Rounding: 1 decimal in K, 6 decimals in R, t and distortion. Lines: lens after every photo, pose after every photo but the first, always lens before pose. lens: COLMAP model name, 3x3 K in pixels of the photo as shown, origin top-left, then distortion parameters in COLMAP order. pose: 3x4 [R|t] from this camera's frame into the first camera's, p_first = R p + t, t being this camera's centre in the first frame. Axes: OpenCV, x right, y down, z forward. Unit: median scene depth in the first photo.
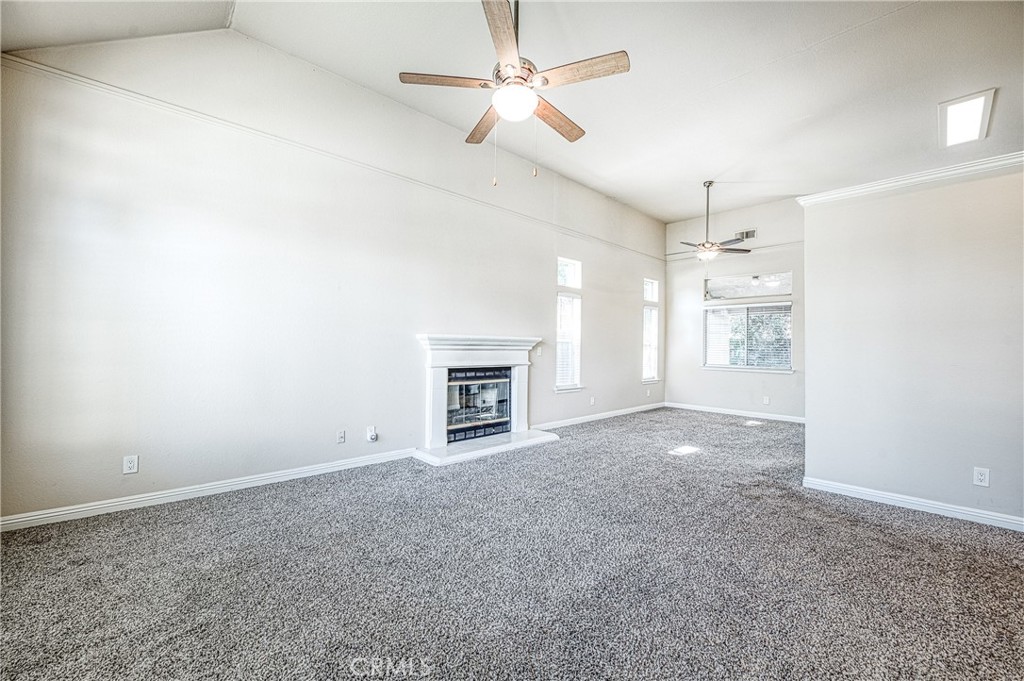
lens RADIAL K [[405.8, 0, 514.7], [0, 405.8, 340.0], [0, 0, 1]] dist [-0.015771, -0.000689]
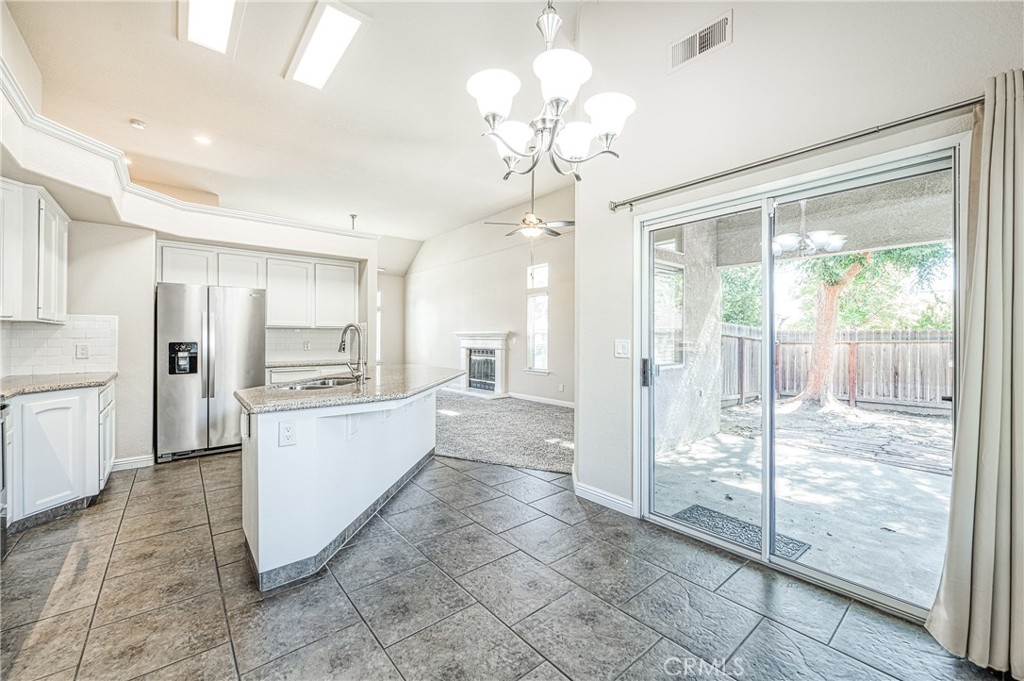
lens RADIAL K [[405.8, 0, 514.7], [0, 405.8, 340.0], [0, 0, 1]] dist [-0.015771, -0.000689]
pose [[-0.045297, -0.004079, -0.998965, 1.245689], [0.012408, 0.999912, -0.004646, 0.028920], [0.998896, -0.012606, -0.045242, 0.918242]]
